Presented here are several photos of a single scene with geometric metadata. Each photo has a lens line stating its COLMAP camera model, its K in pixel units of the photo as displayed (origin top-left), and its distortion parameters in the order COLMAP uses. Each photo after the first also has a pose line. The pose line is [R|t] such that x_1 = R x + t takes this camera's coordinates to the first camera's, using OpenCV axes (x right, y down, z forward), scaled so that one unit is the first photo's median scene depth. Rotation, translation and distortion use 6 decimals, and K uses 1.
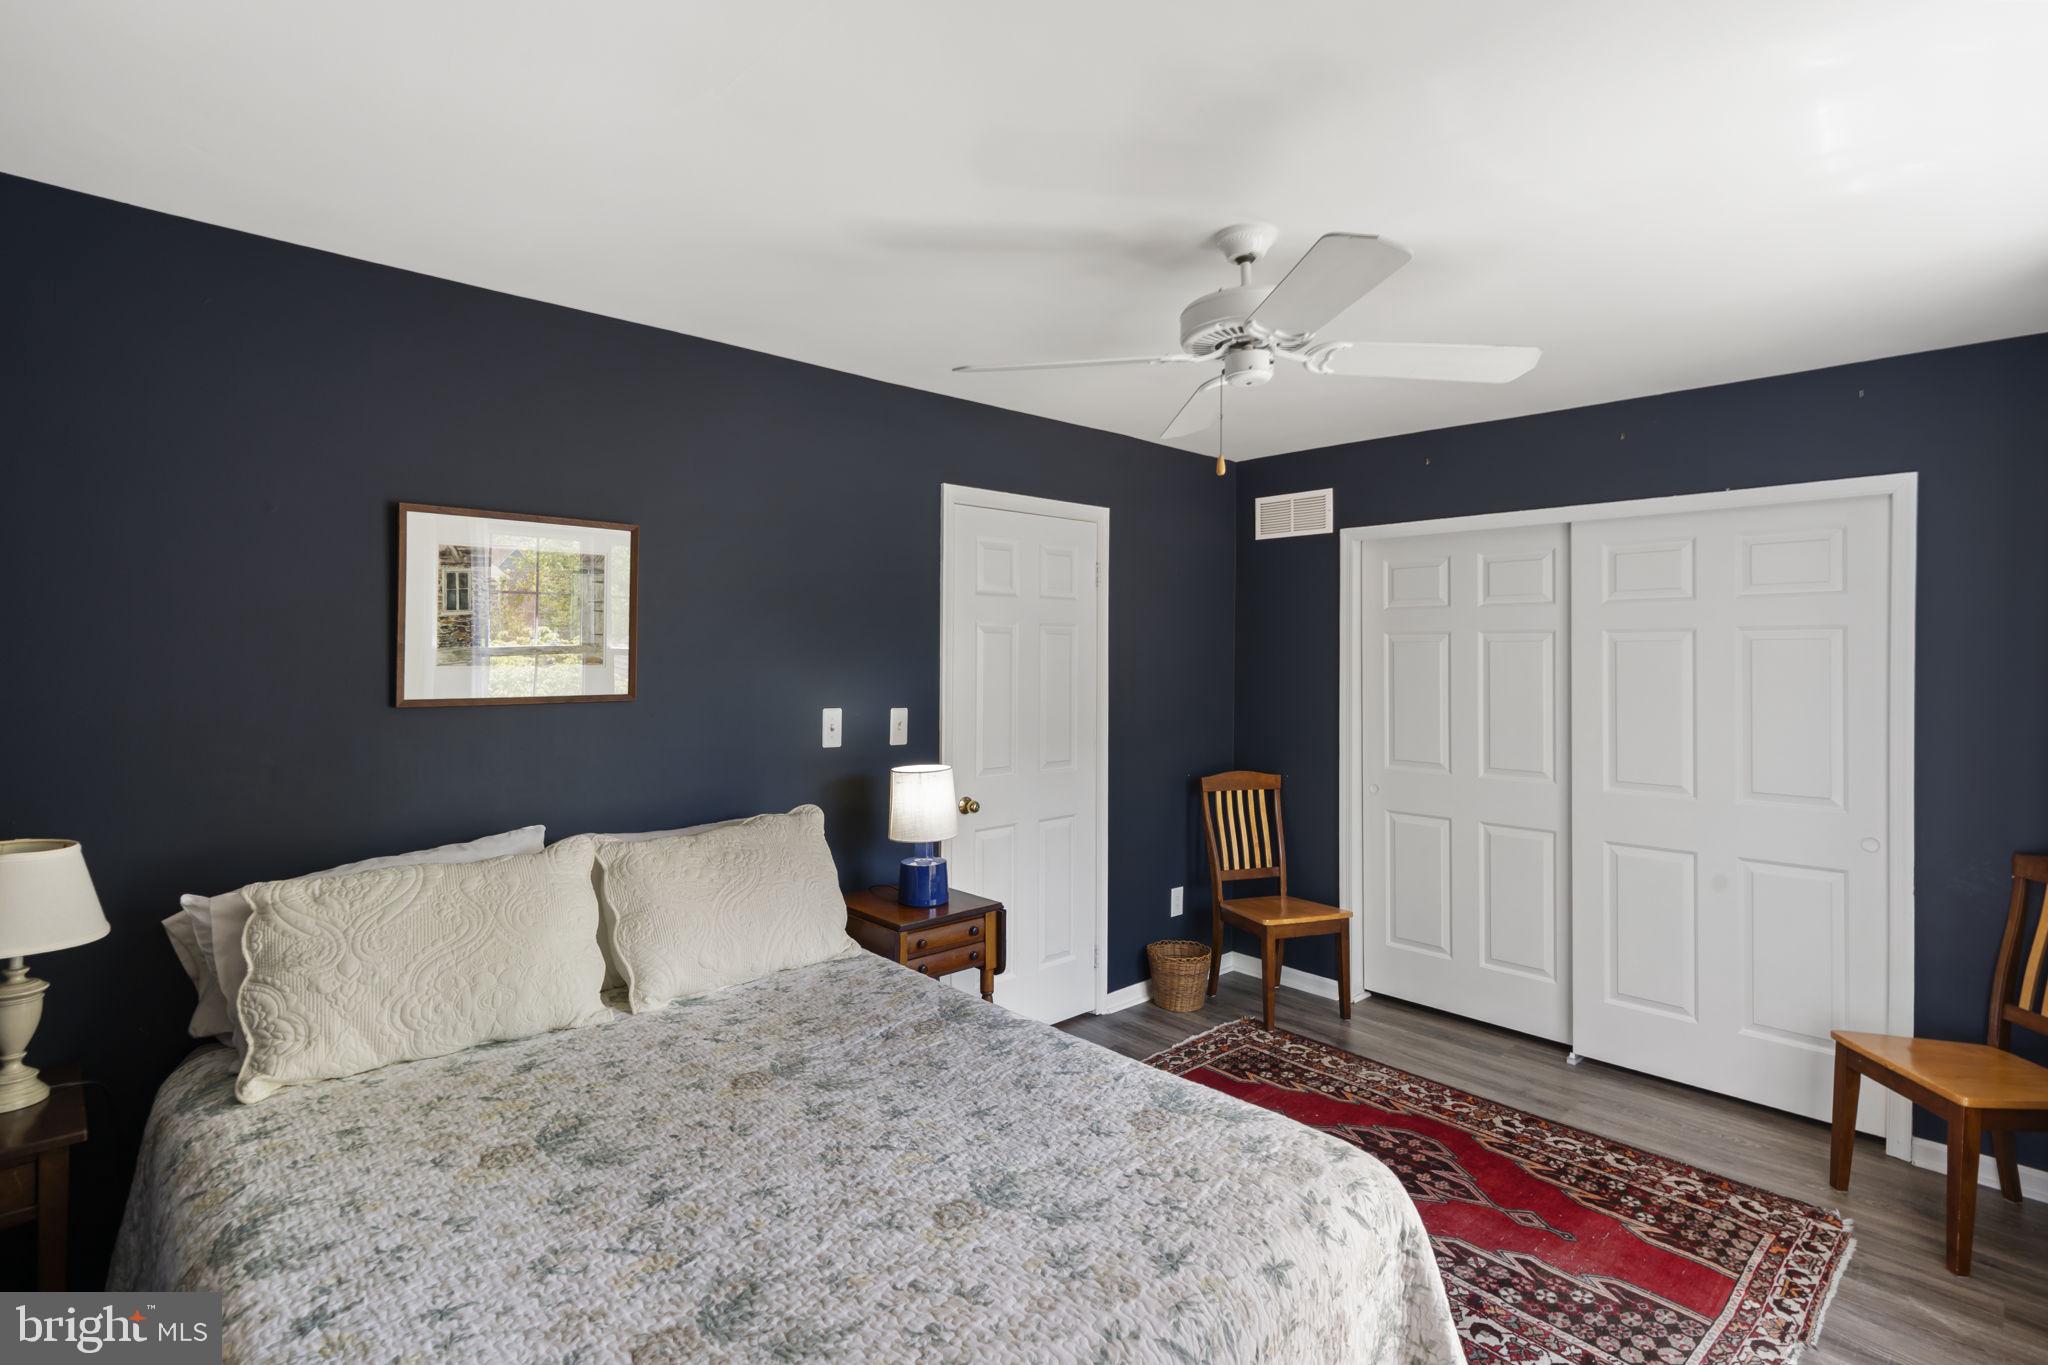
lens RADIAL K [[929.0, 0, 1029.4], [0, 929.0, 655.3], [0, 0, 1]] dist [-0.001931, -0.000162]
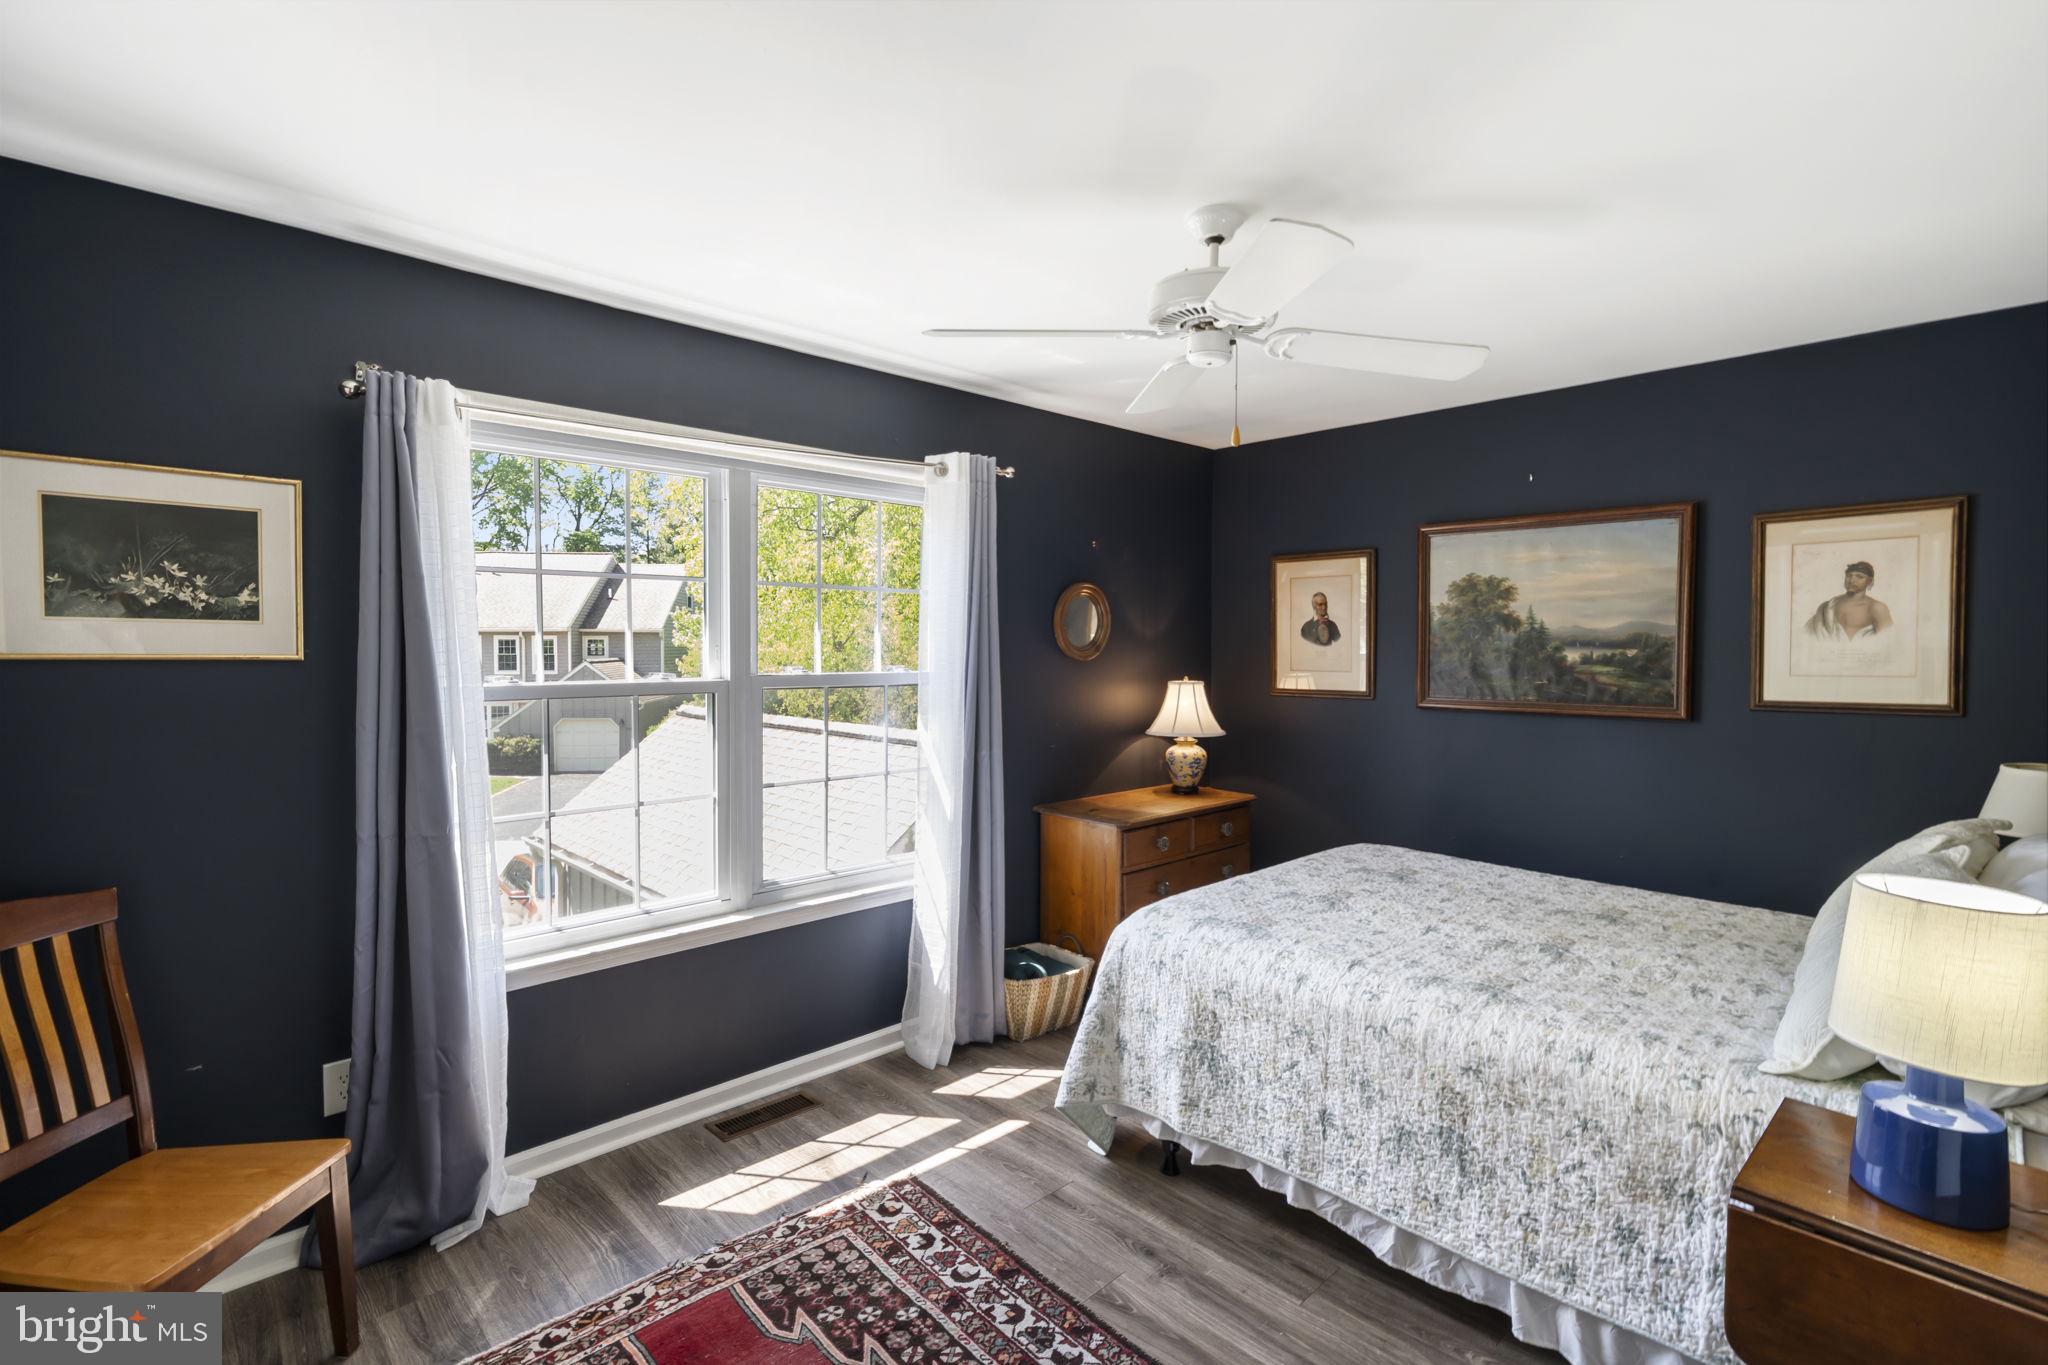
lens RADIAL K [[929.0, 0, 1029.4], [0, 929.0, 655.3], [0, 0, 1]] dist [-0.001931, -0.000162]
pose [[-0.999617, -0.006651, -0.026861, 0.435129], [-0.006797, 0.999963, 0.005324, 0.027343], [0.026824, 0.005504, -0.999625, 1.965270]]
